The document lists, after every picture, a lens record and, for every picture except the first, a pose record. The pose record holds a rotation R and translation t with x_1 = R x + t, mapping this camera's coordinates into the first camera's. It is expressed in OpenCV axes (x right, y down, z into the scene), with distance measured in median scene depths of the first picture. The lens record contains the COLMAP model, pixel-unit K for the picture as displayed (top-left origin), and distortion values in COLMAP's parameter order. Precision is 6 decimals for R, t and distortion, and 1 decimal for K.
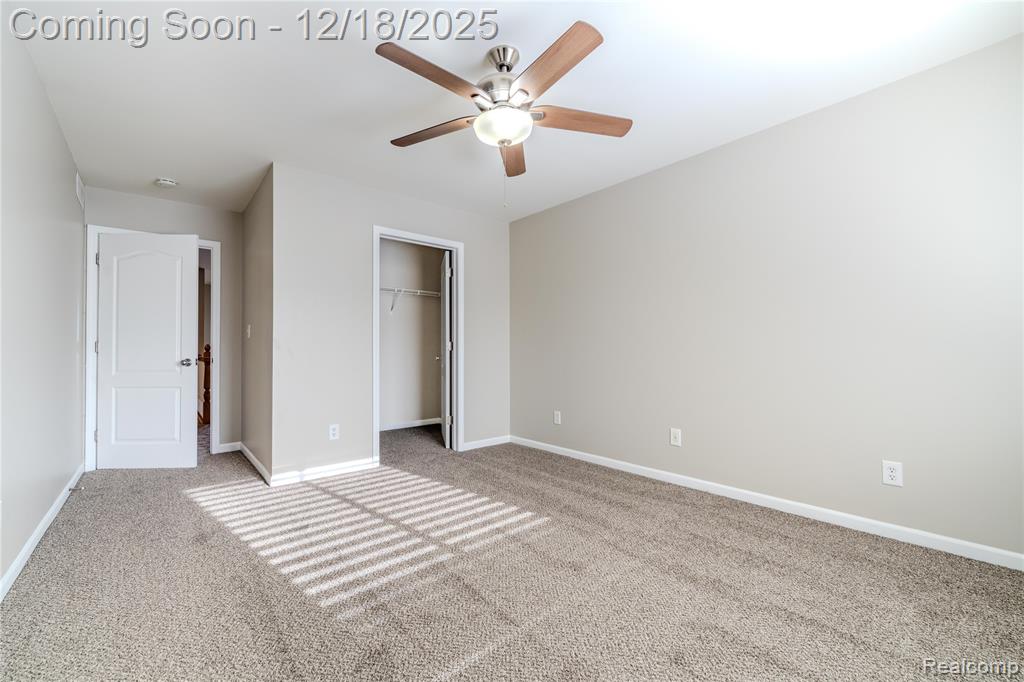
lens RADIAL K [[437.2, 0, 512.0], [0, 437.2, 341.0], [0, 0, 1]] dist [0.000902, 0.000040]
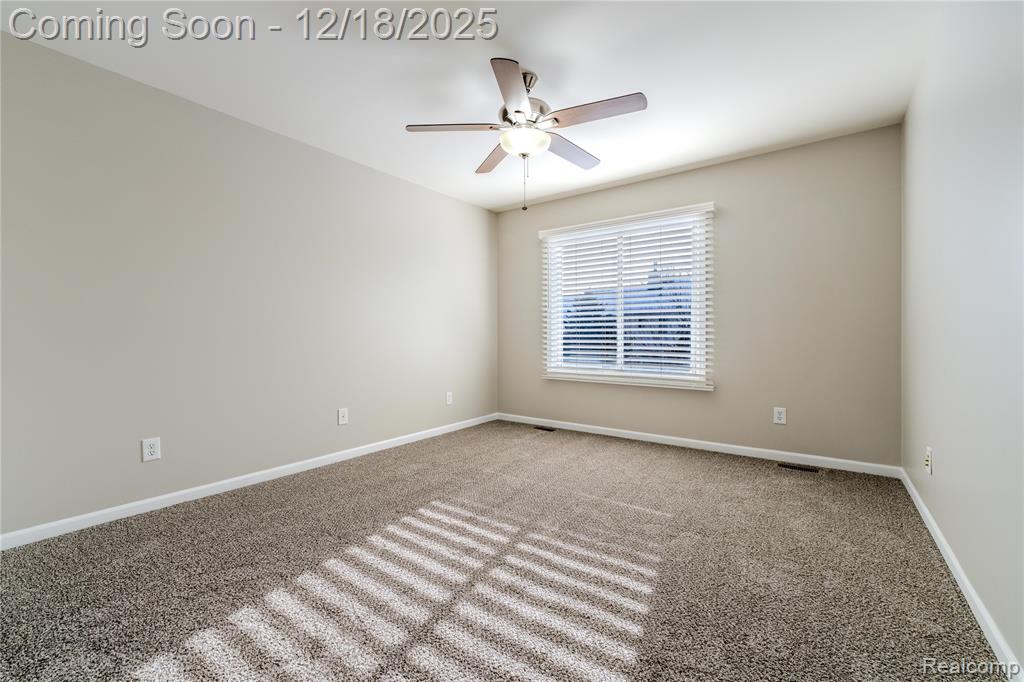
lens RADIAL K [[409.3, 0, 516.2], [0, 409.3, 335.6], [0, 0, 1]] dist [-0.000274, -0.000042]
pose [[-0.234941, 0.001039, 0.972009, -0.891526], [-0.015619, 0.999866, -0.004844, 0.026075], [-0.971884, -0.016320, -0.234894, 1.061445]]
